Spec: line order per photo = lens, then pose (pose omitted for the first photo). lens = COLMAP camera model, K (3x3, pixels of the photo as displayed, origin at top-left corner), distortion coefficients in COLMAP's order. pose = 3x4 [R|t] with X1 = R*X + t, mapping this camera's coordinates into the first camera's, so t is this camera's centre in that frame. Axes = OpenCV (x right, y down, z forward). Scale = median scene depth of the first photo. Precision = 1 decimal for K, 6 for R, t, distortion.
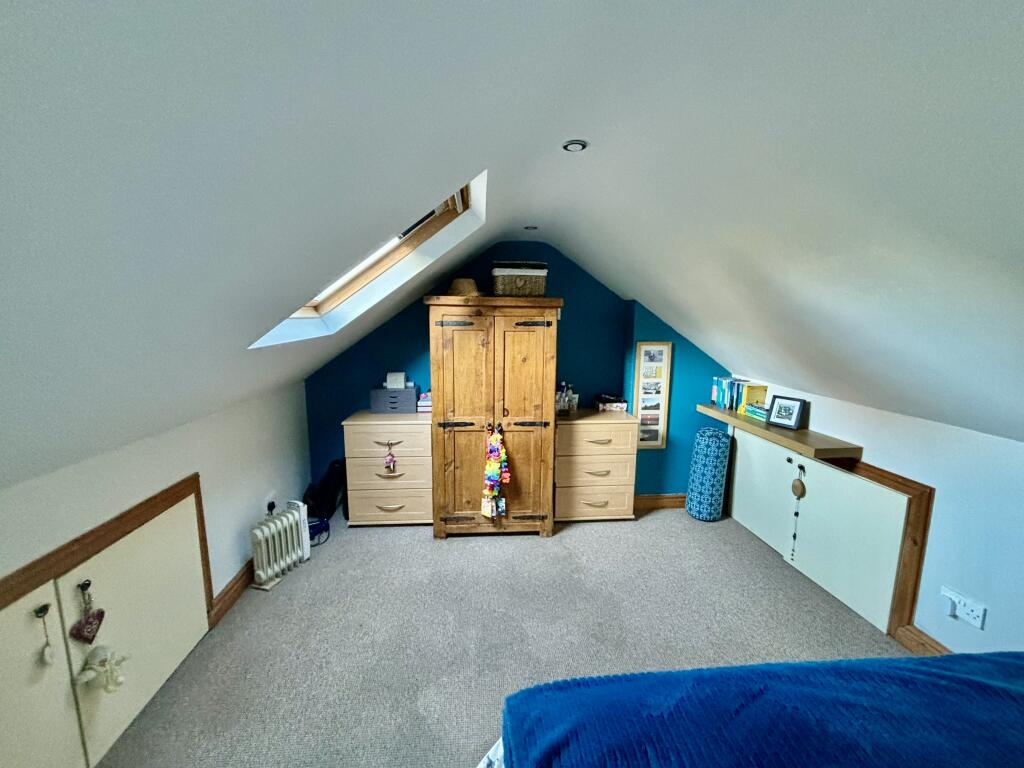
lens RADIAL K [[417.1, 0, 508.2], [0, 417.1, 384.5], [0, 0, 1]] dist [0.002201, -0.001807]
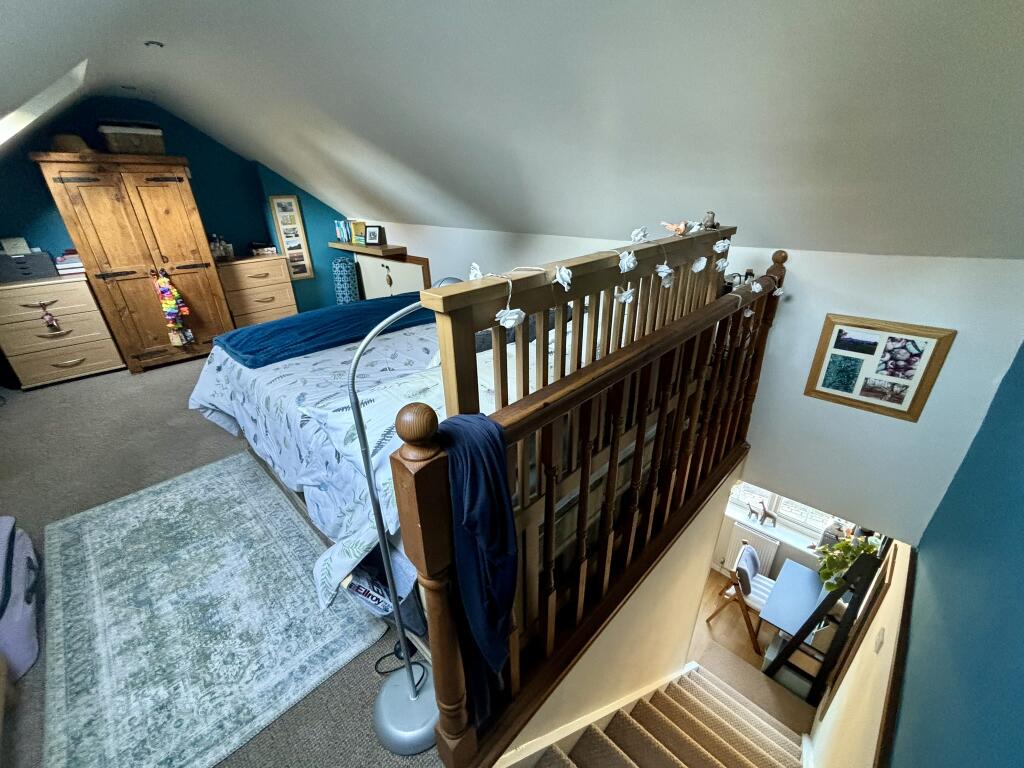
lens RADIAL K [[417.1, 0, 514.8], [0, 417.1, 386.6], [0, 0, 1]] dist [0.002201, -0.001807]
pose [[0.751271, -0.299941, 0.587901, -0.066182], [0.124930, 0.939291, 0.319570, 0.154685], [-0.648063, -0.166638, 0.743133, -0.643596]]
